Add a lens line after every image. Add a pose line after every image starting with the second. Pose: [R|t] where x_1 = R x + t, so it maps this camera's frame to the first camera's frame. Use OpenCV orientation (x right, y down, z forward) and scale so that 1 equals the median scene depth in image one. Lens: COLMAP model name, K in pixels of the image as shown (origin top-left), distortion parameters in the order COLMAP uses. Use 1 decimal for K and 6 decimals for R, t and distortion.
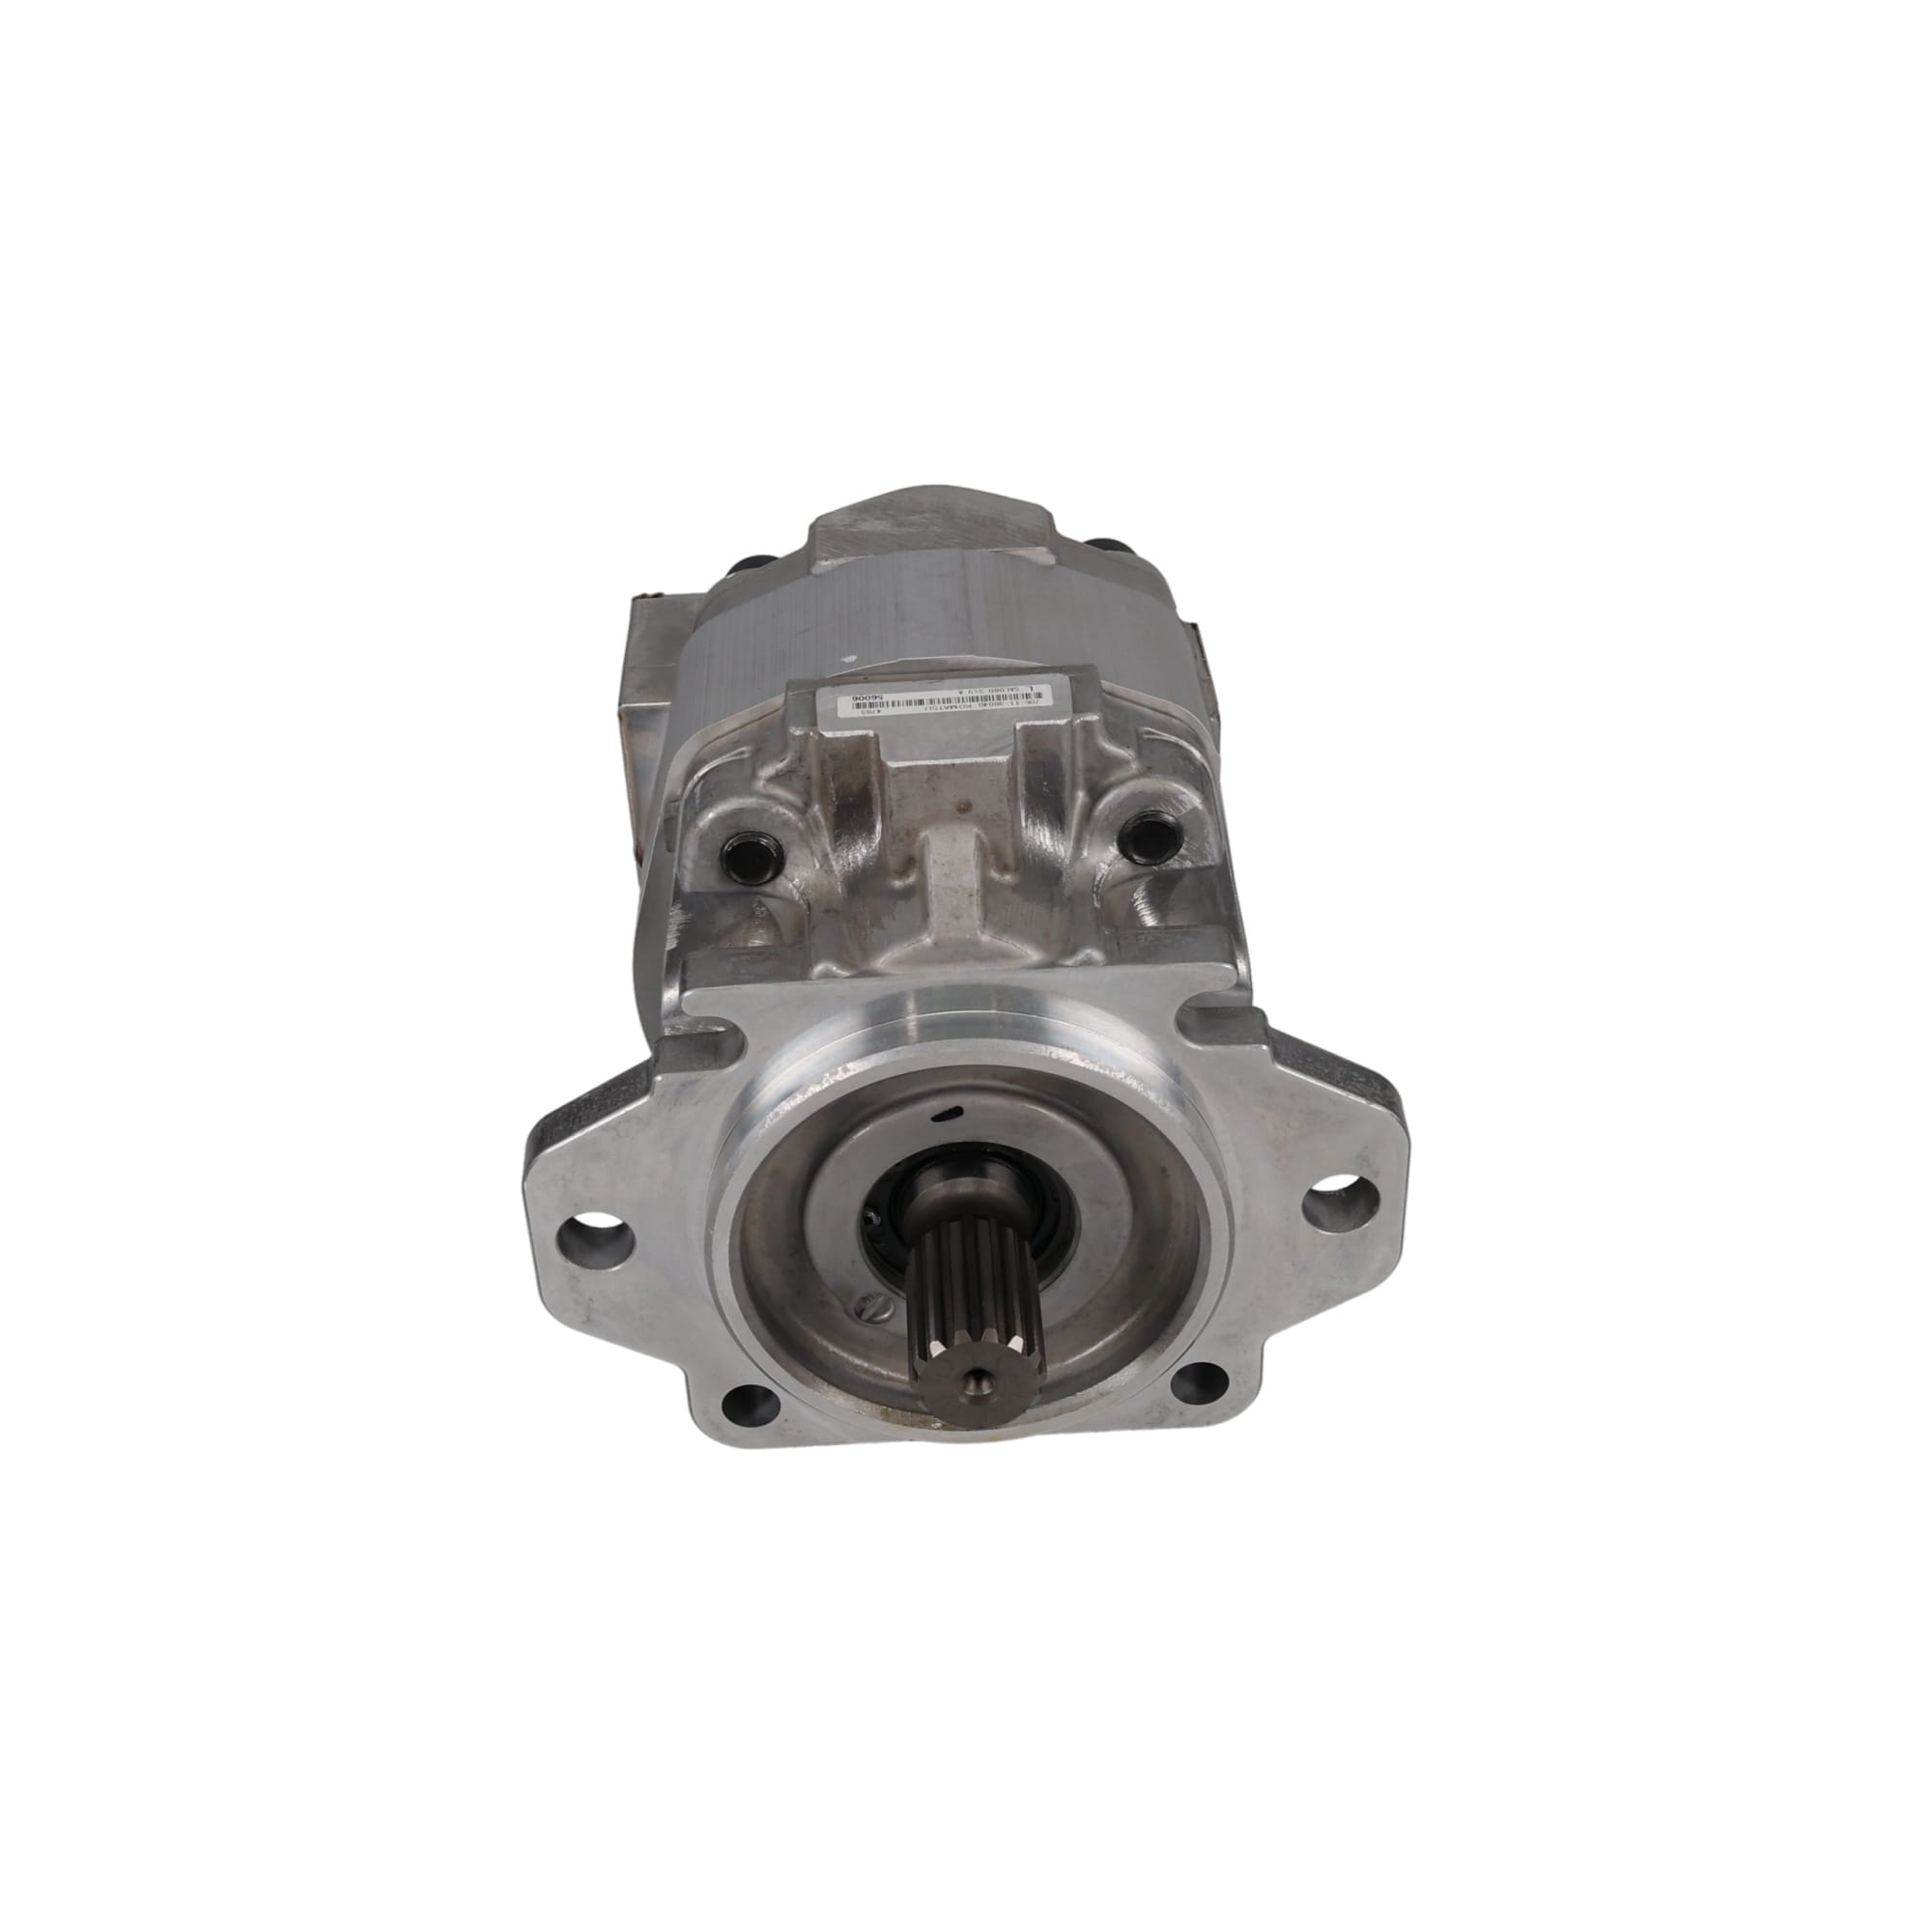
lens RADIAL K [[2525.0, 0, 966.0], [0, 2525.0, 966.0], [0, 0, 1]] dist [0.006204, 0.004277]
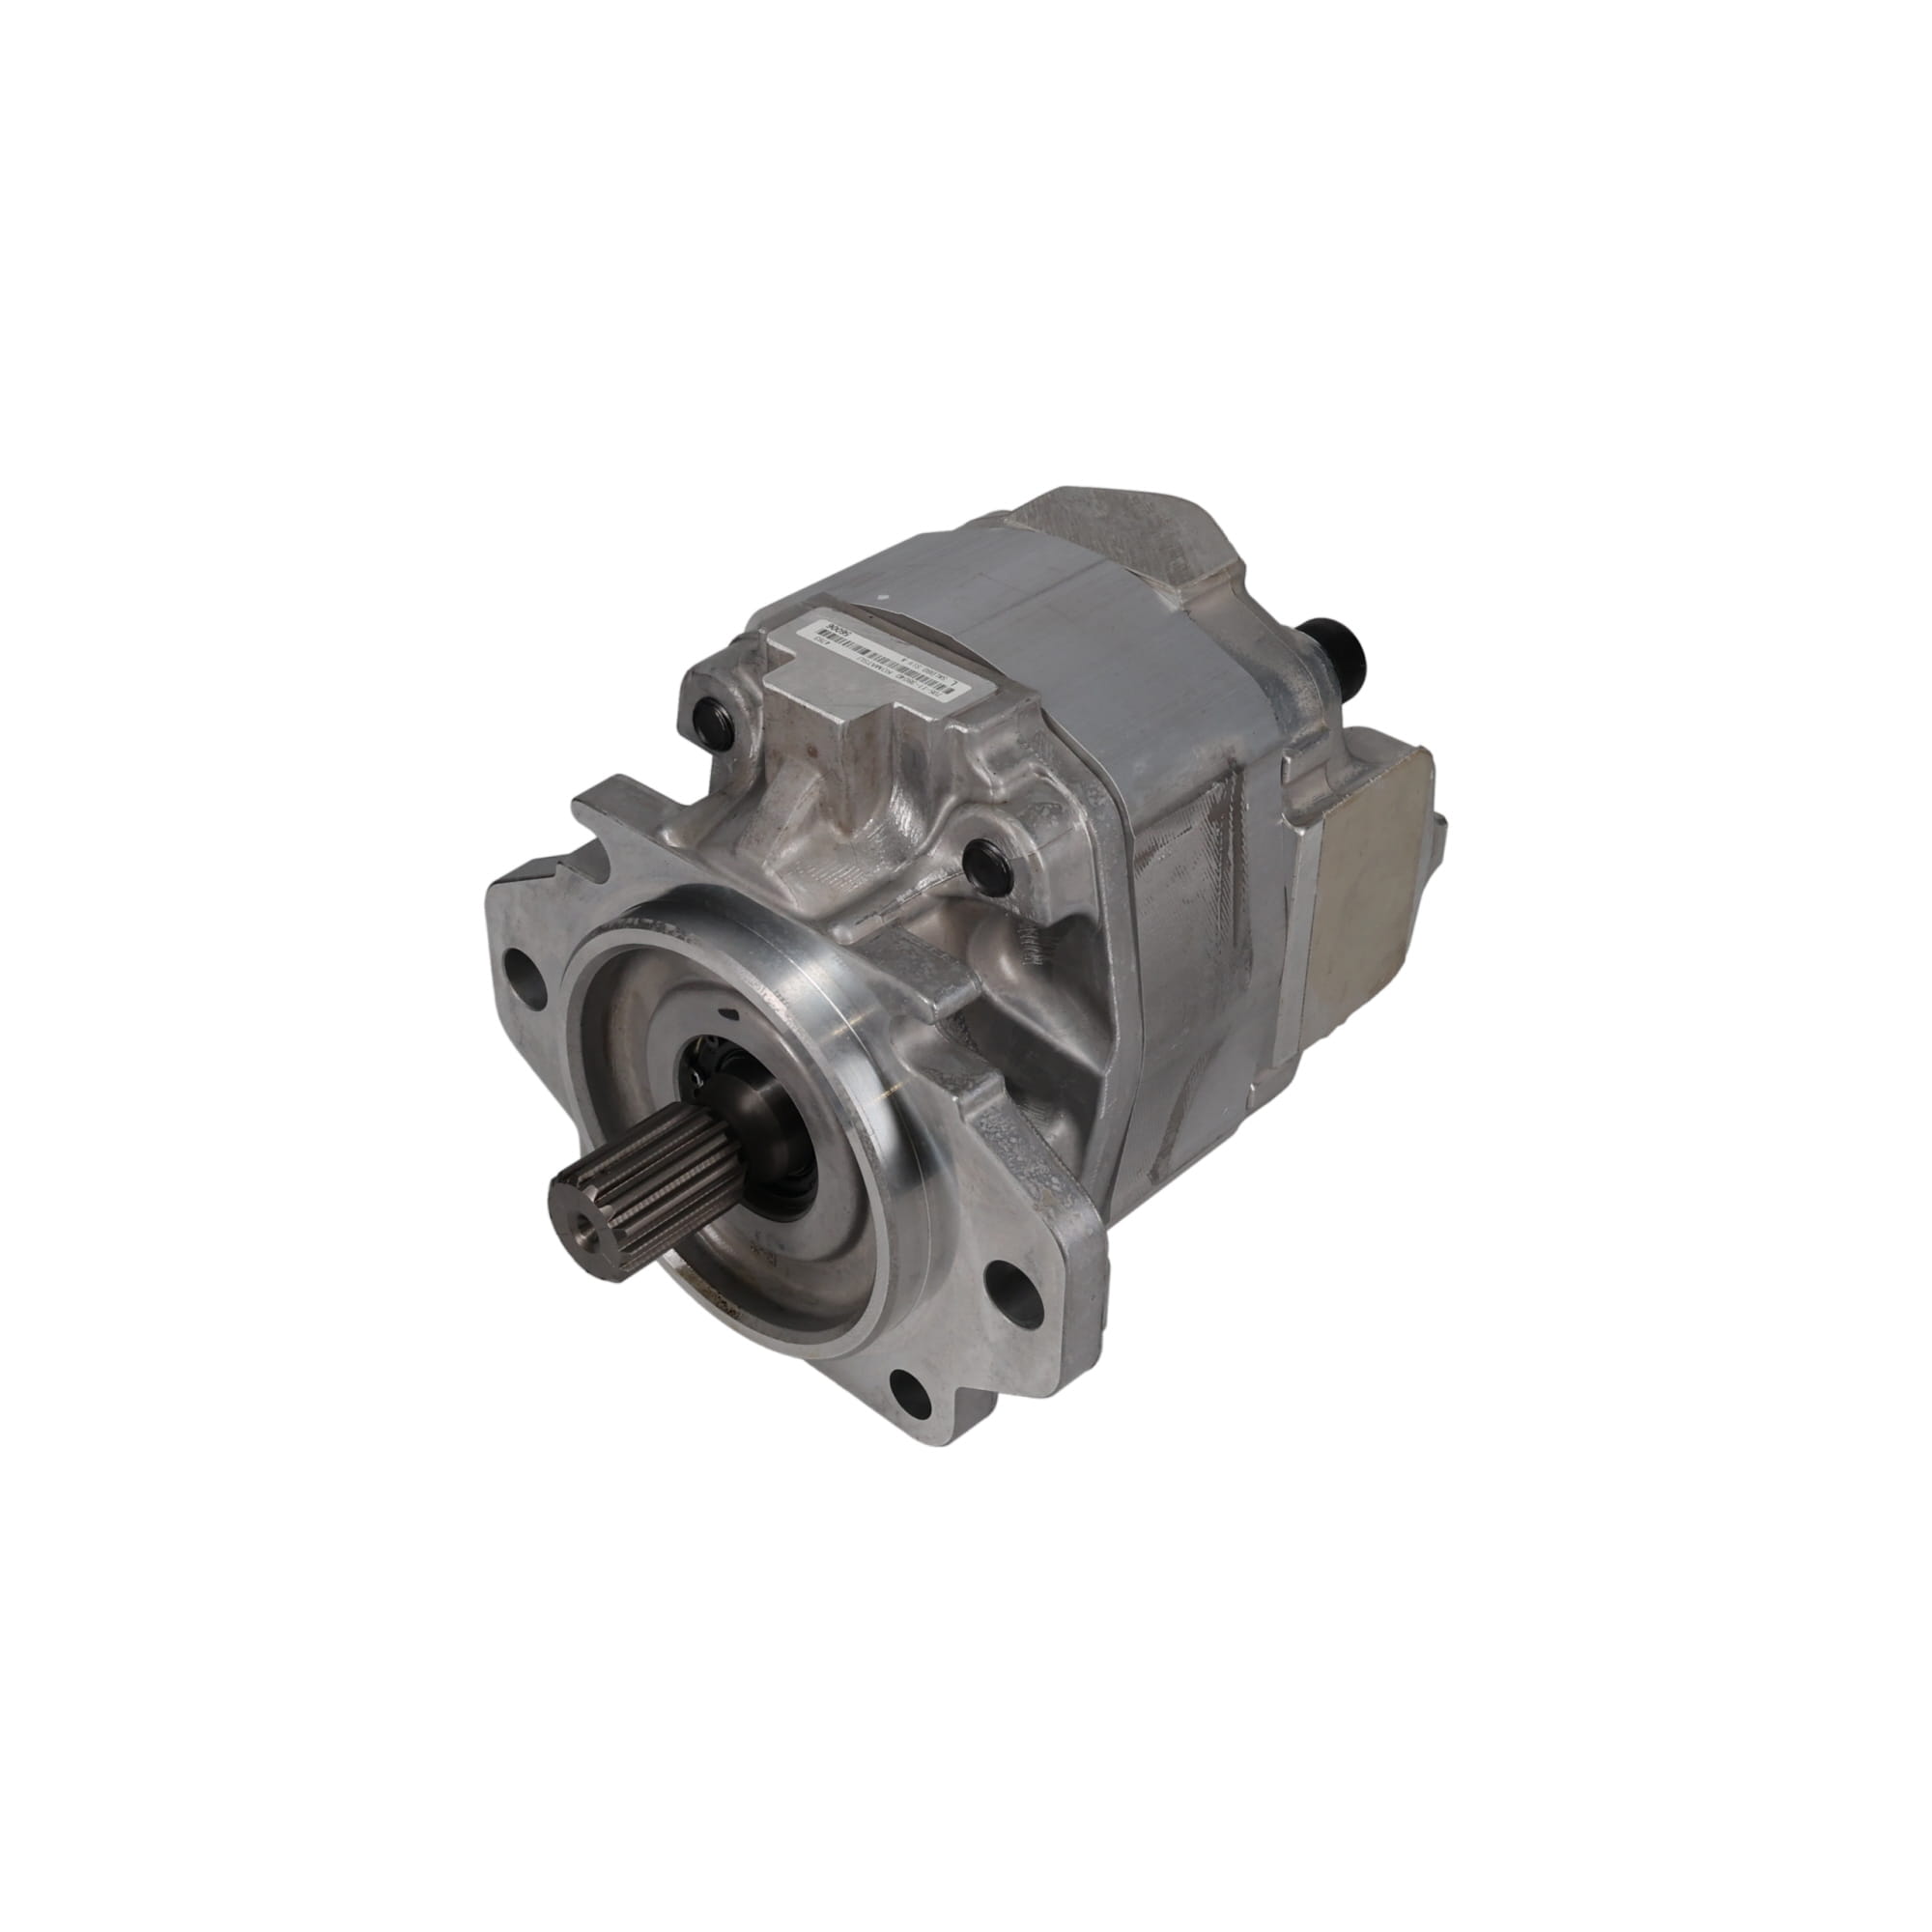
lens RADIAL K [[2525.0, 0, 966.0], [0, 2525.0, 966.0], [0, 0, 1]] dist [0.006204, 0.004277]
pose [[0.711408, 0.455375, -0.535287, 0.629501], [-0.436708, 0.883209, 0.170963, -0.186072], [0.550623, 0.112140, 0.827187, 0.170659]]
